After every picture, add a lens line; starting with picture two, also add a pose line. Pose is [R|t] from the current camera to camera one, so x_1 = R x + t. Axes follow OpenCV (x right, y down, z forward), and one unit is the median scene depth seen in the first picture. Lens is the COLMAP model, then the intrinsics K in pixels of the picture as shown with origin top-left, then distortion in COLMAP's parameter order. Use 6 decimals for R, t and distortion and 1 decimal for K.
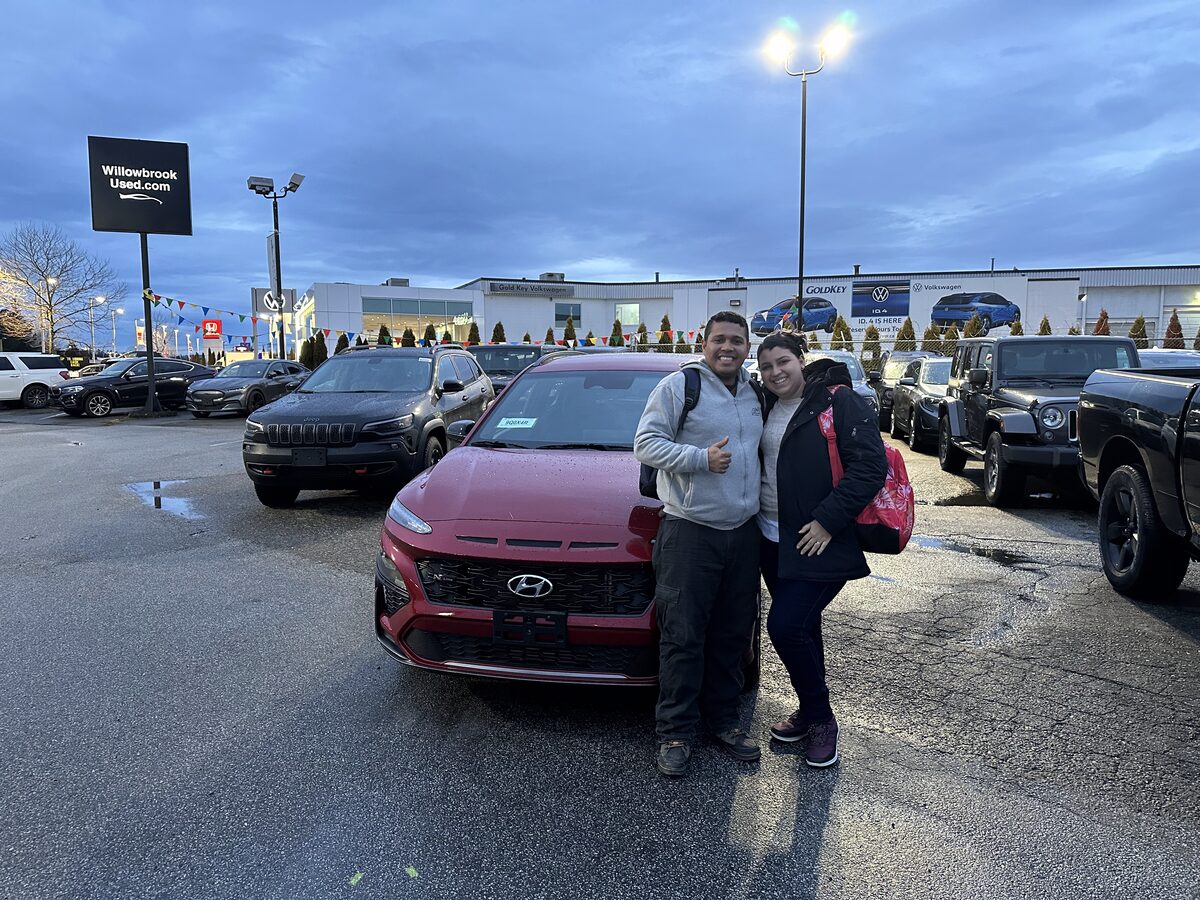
lens RADIAL K [[870.5, 0, 600.0], [0, 870.5, 450.0], [0, 0, 1]] dist [0.000816, -0.044167]
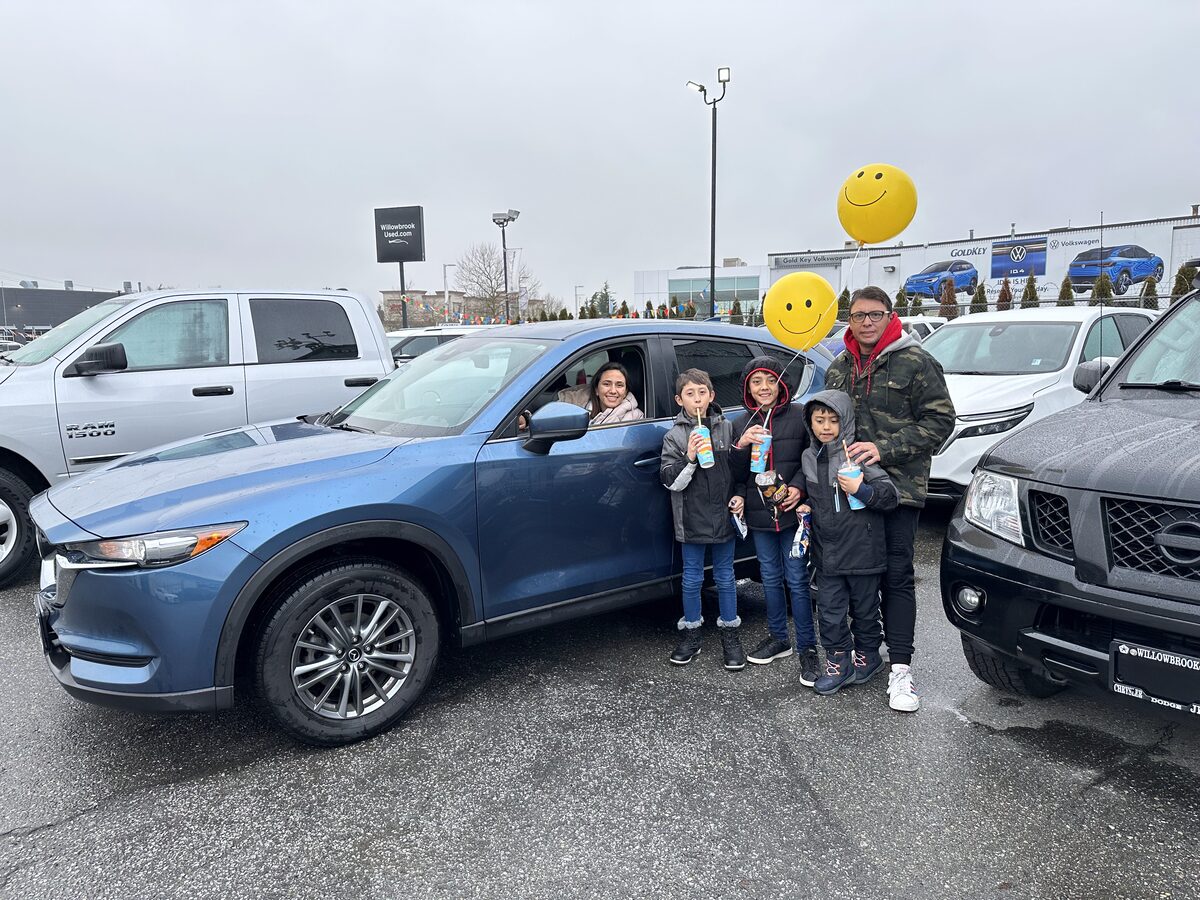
lens RADIAL K [[870.5, 0, 600.0], [0, 870.5, 450.0], [0, 0, 1]] dist [0.000816, -0.044167]
pose [[0.768384, 0.072177, -0.635906, 0.609768], [-0.039225, 0.997063, 0.065773, -0.004759], [0.638786, -0.025595, 0.768958, -0.057583]]
